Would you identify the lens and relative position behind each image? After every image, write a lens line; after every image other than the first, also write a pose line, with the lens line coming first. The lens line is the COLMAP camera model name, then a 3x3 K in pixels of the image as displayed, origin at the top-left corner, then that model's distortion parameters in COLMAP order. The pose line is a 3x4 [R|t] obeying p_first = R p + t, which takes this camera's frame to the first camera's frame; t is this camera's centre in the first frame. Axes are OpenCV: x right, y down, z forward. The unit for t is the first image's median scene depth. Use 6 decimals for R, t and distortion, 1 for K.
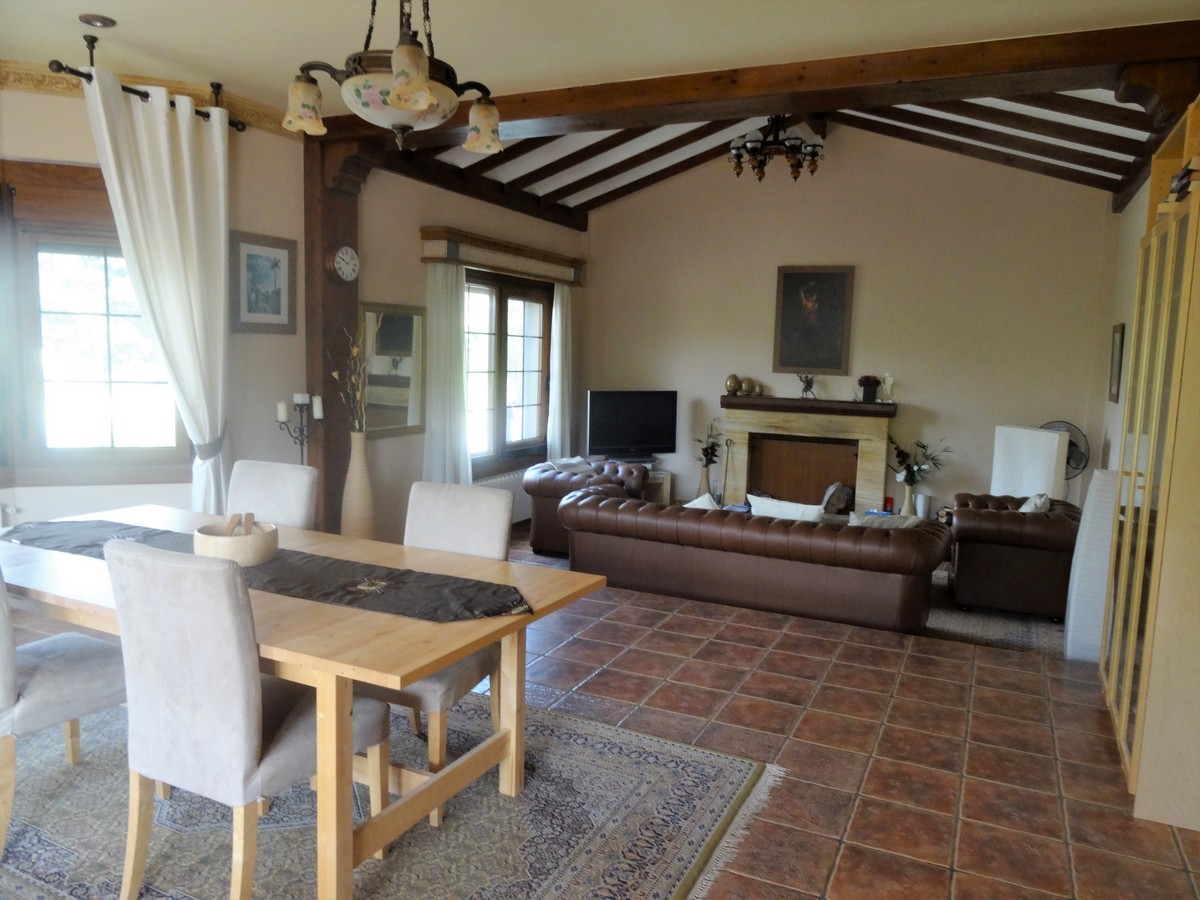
lens RADIAL K [[866.1, 0, 600.1], [0, 866.1, 448.6], [0, 0, 1]] dist [0.000158, -0.000927]
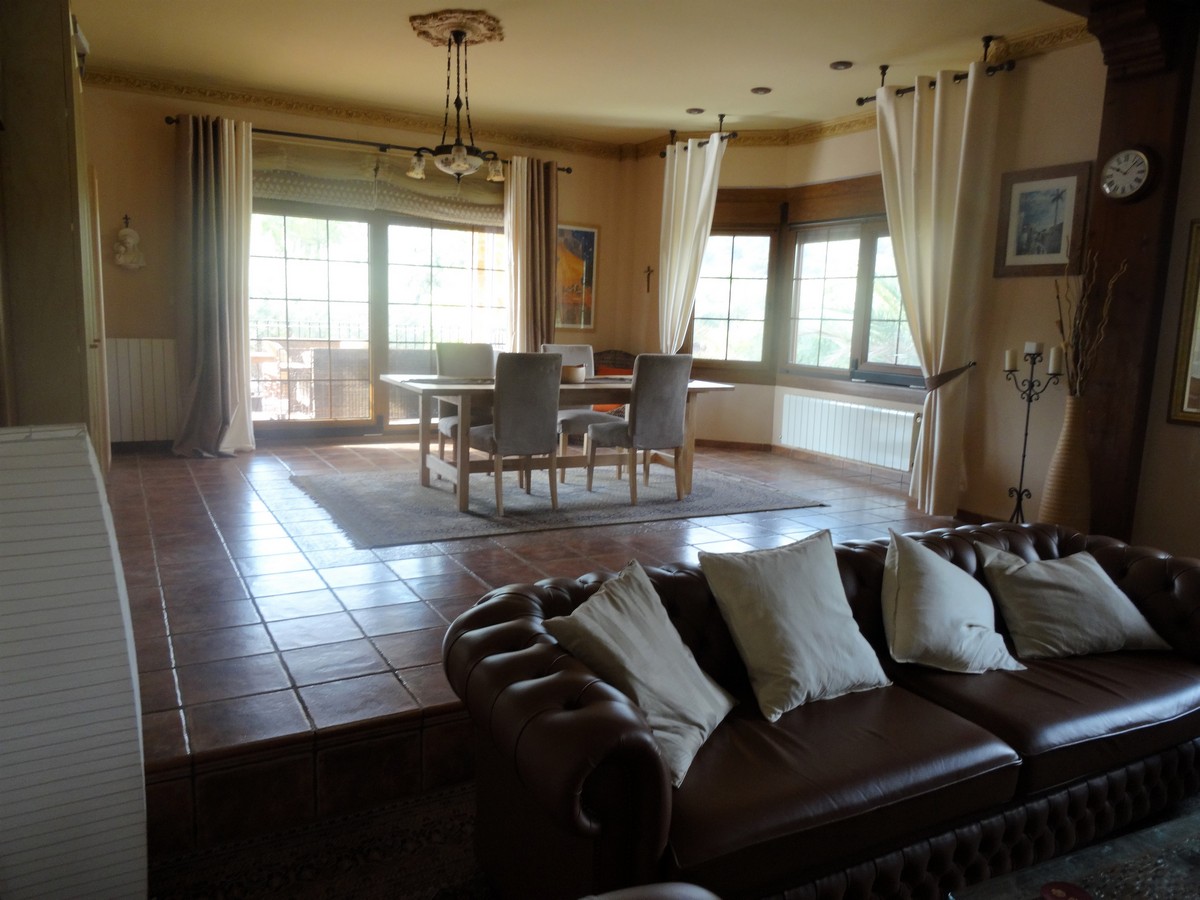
lens RADIAL K [[866.1, 0, 600.7], [0, 866.1, 455.6], [0, 0, 1]] dist [0.000158, -0.000927]
pose [[-0.572335, 0.077970, -0.816305, 0.663983], [-0.144104, 0.970415, 0.193725, -0.061860], [0.807259, 0.228508, -0.544166, 1.212623]]
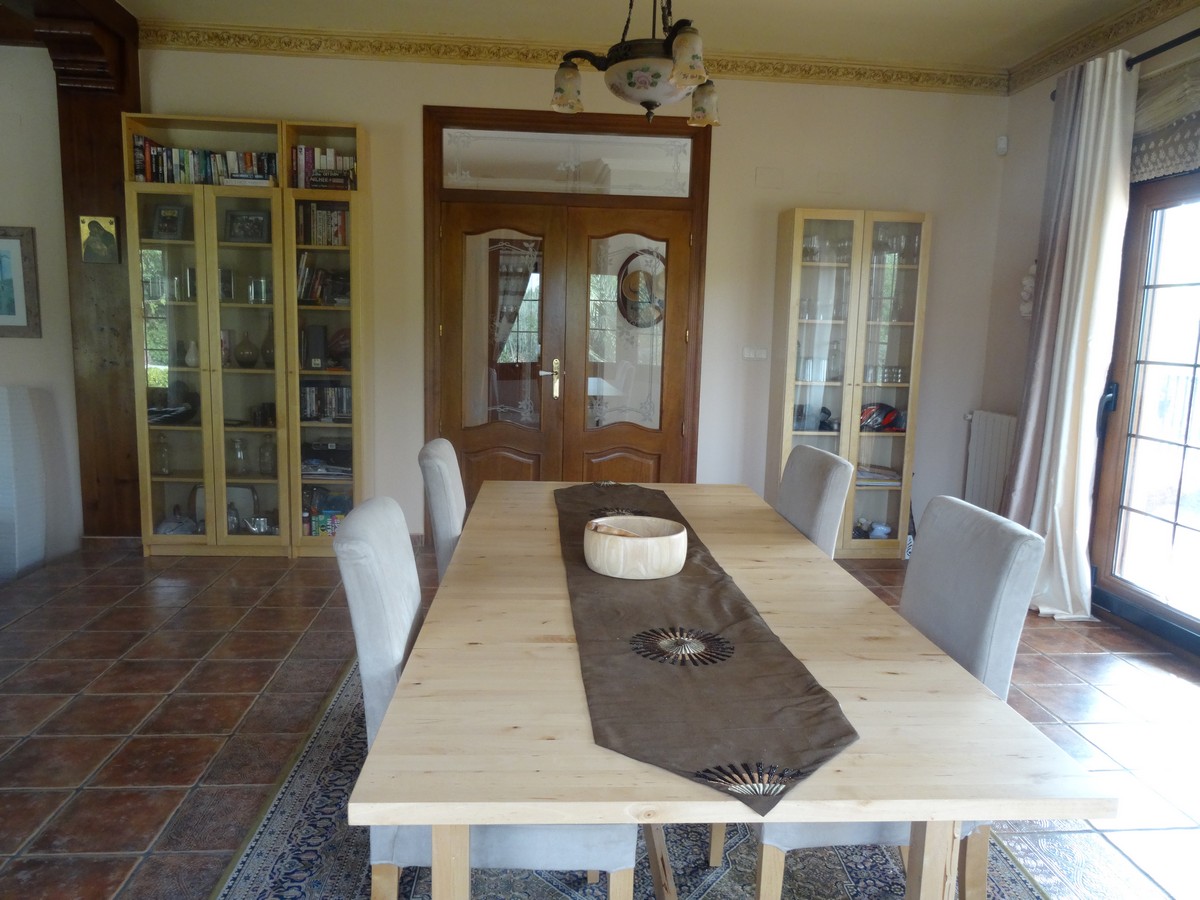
lens RADIAL K [[866.1, 0, 599.1], [0, 866.1, 450.2], [0, 0, 1]] dist [0.000158, -0.000927]
pose [[-0.502948, -0.169030, 0.847628, -0.563717], [0.053808, 0.972665, 0.225892, -0.080010], [-0.862640, 0.159220, -0.480105, 0.751980]]
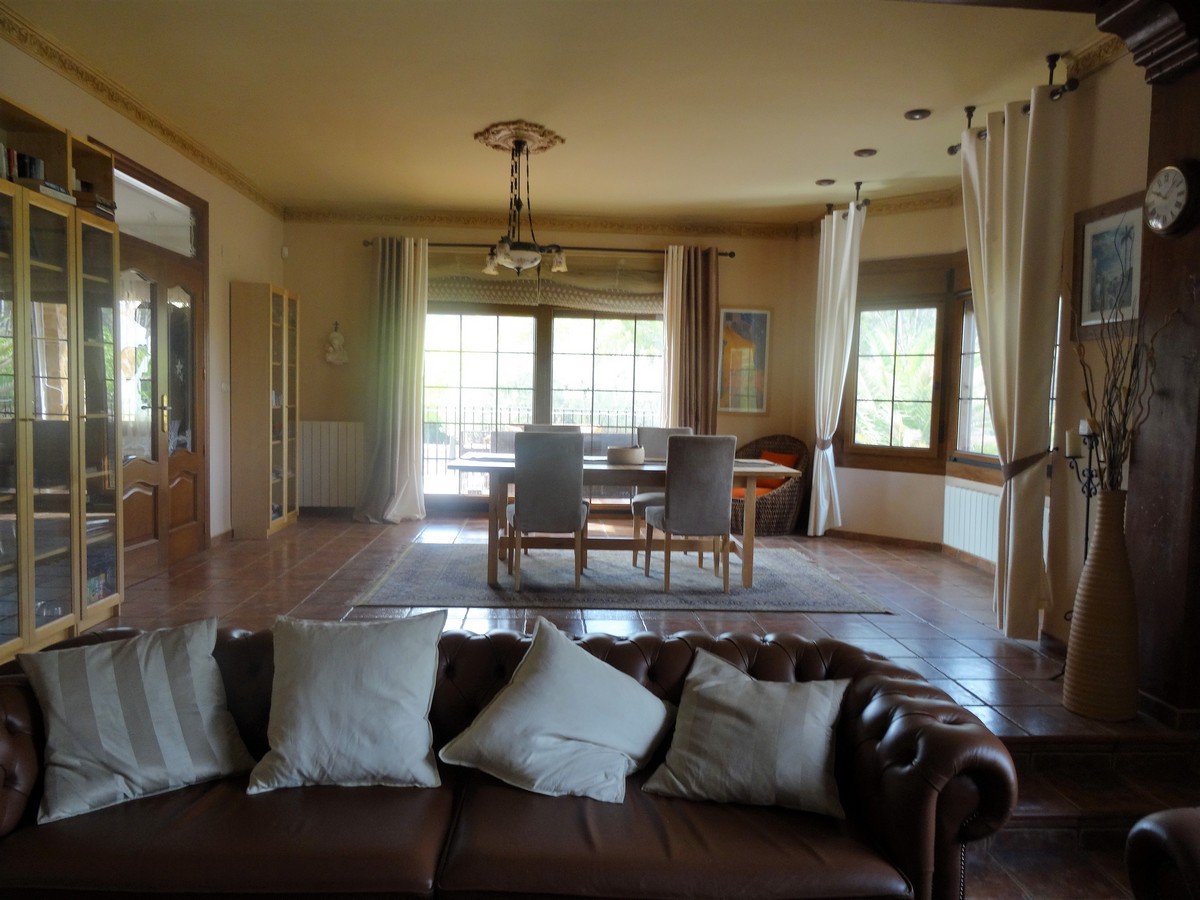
lens RADIAL K [[866.1, 0, 599.0], [0, 866.1, 453.2], [0, 0, 1]] dist [0.000158, -0.000927]
pose [[-0.873980, -0.020214, -0.485542, 0.338358], [-0.104420, 0.983608, 0.147008, -0.103068], [0.474611, 0.179183, -0.861764, 1.484937]]
